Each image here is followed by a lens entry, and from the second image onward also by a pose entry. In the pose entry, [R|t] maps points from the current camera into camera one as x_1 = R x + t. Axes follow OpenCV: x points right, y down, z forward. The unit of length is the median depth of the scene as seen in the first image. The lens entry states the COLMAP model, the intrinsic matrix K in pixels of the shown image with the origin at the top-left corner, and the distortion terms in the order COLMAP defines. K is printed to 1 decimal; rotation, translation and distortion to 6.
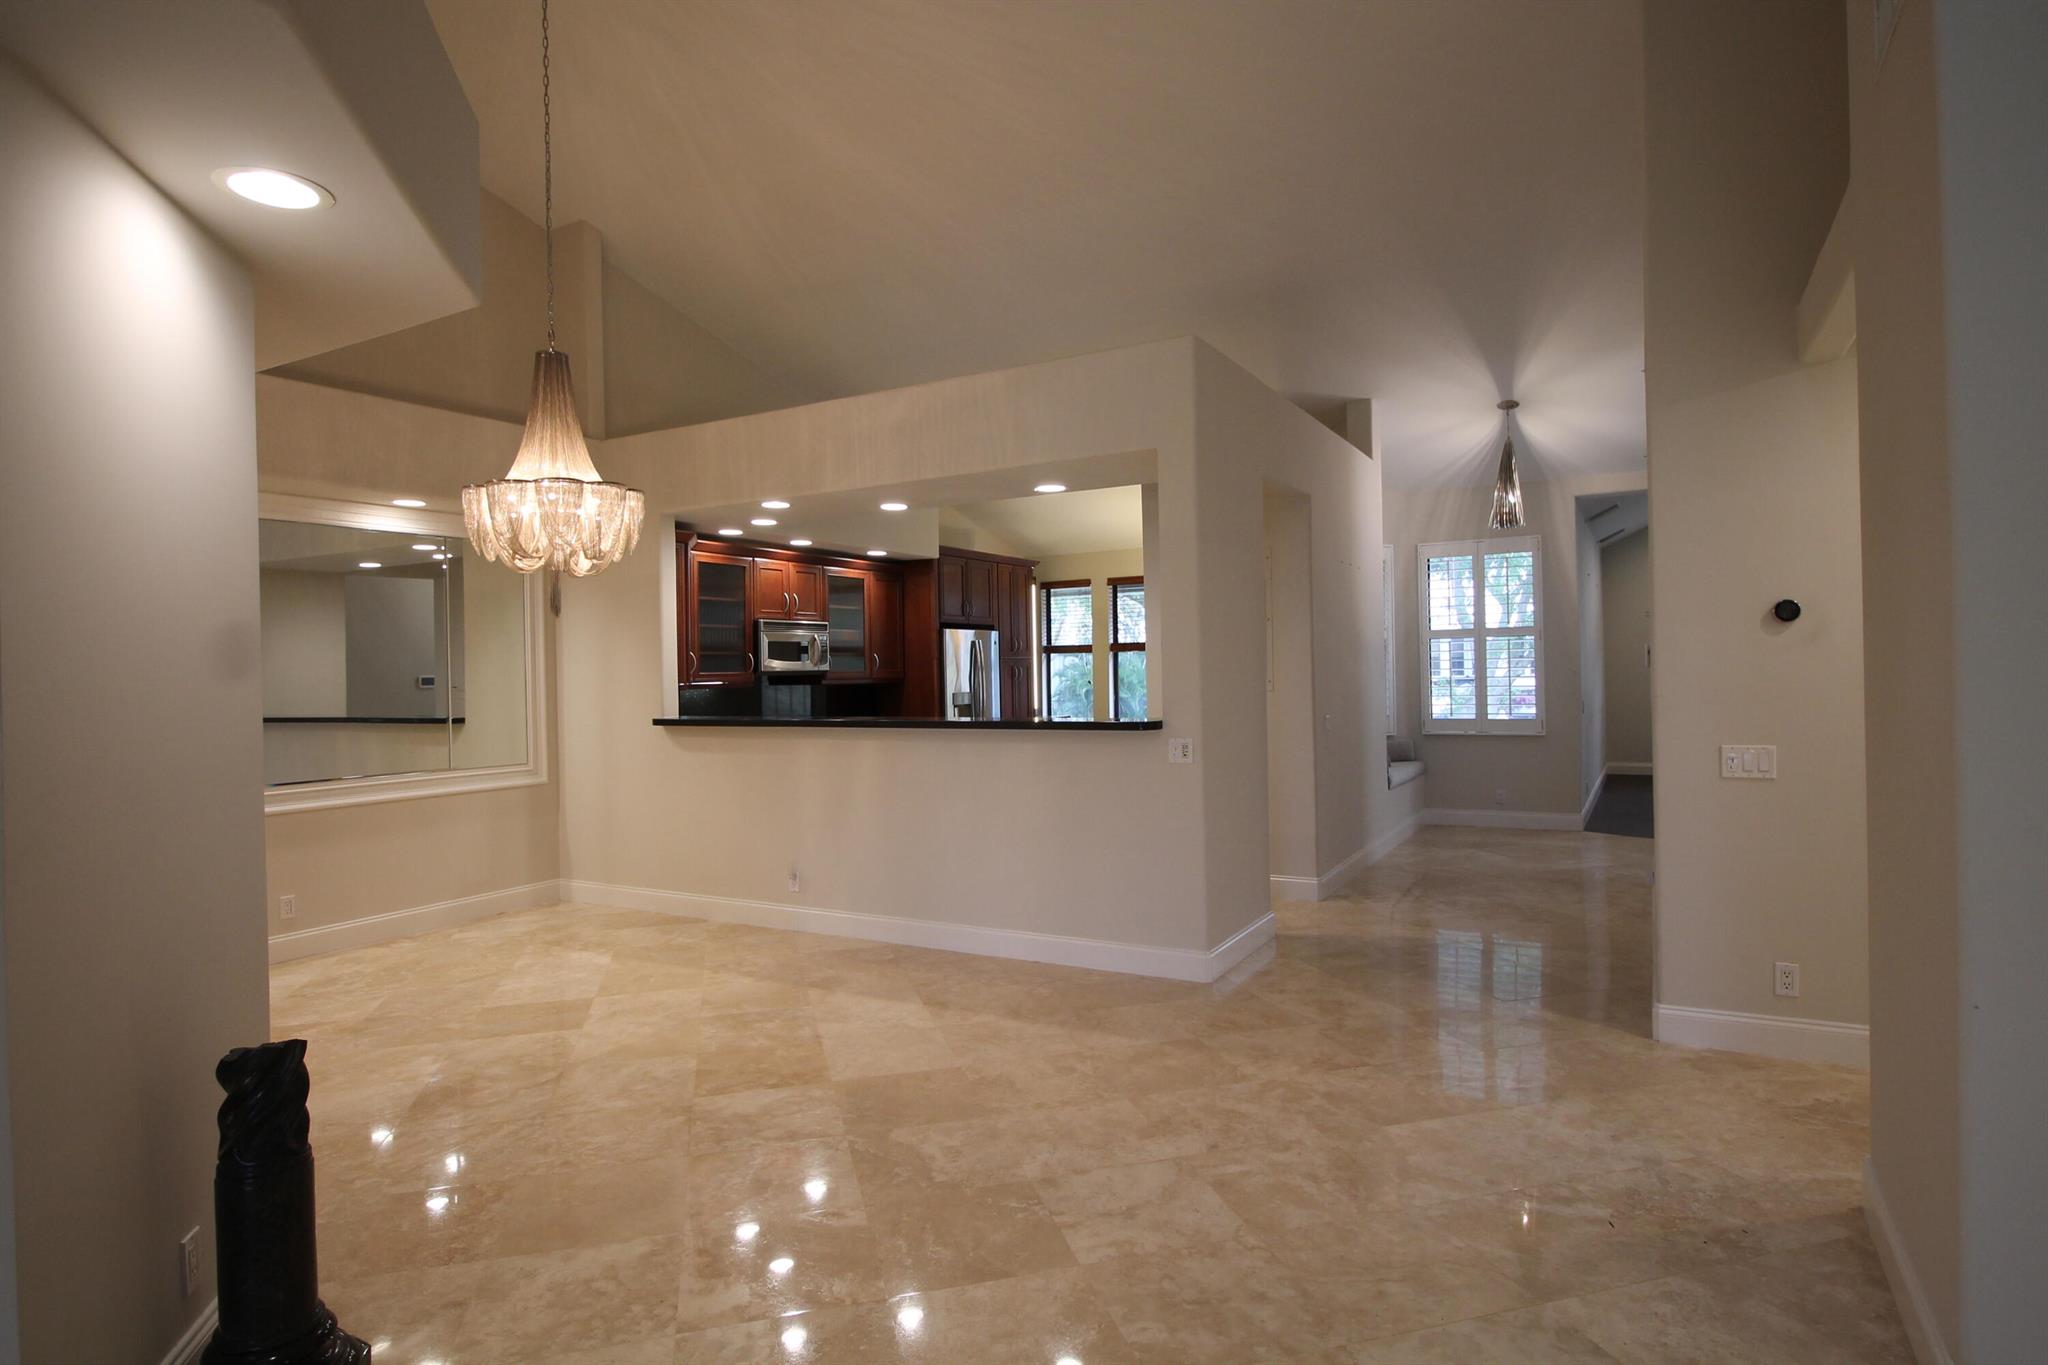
lens RADIAL K [[1112.9, 0, 1024.0], [0, 1112.9, 682.5], [0, 0, 1]] dist [0.000016, -0.000063]
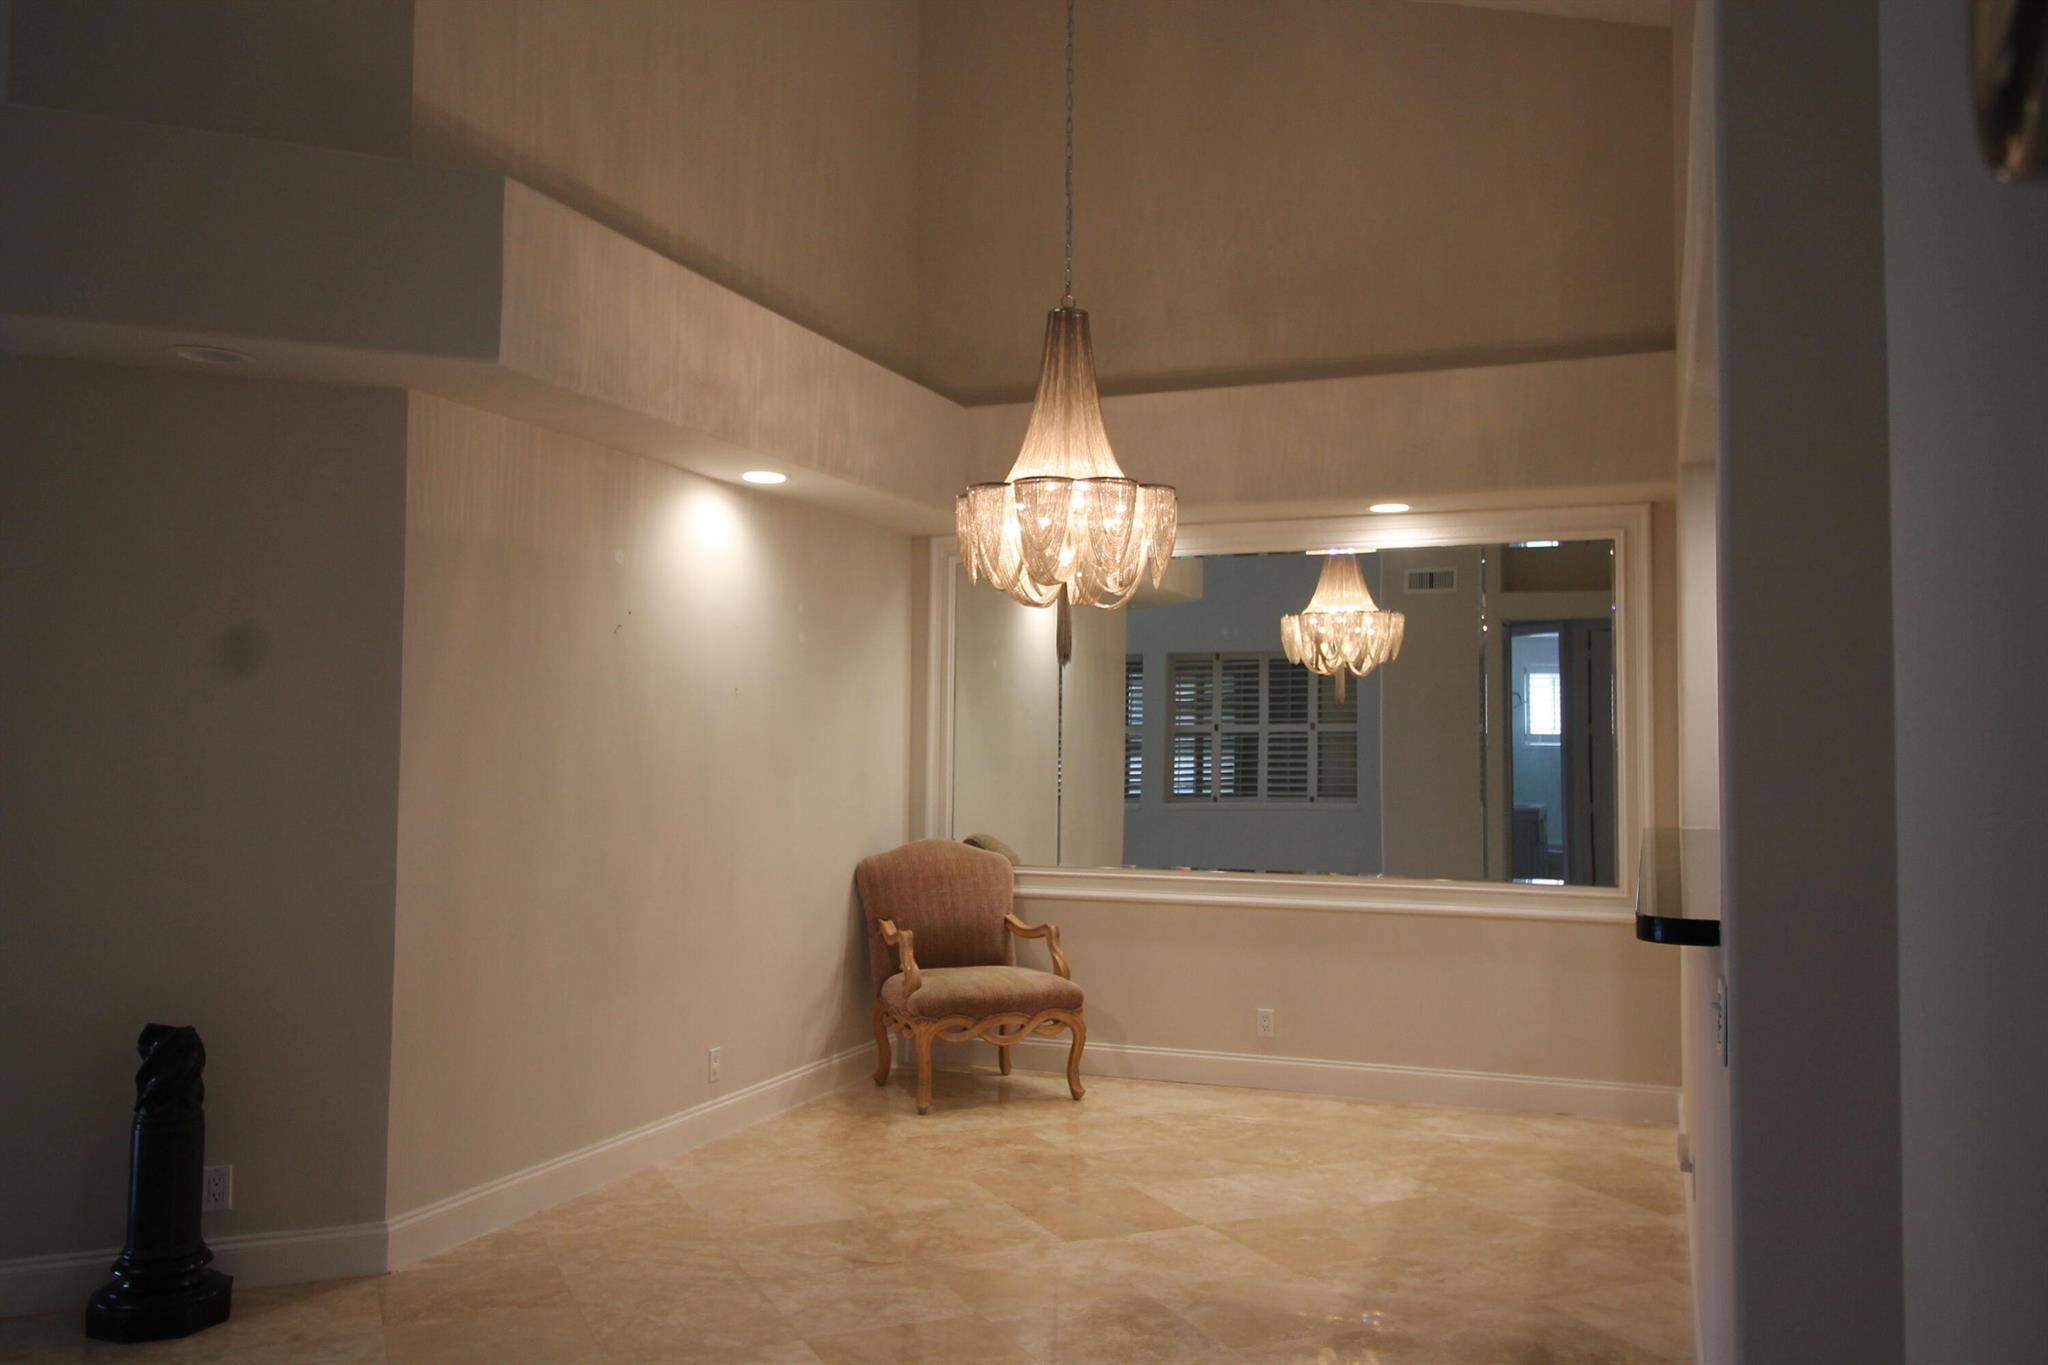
lens RADIAL K [[1642.3, 0, 1024.0], [0, 1642.3, 682.5], [0, 0, 1]] dist [0.000811, 0.001389]
pose [[0.148802, -0.019885, -0.988667, 0.636337], [-0.017184, 0.999595, -0.022691, -0.022679], [0.988718, 0.020366, 0.148400, 0.794602]]
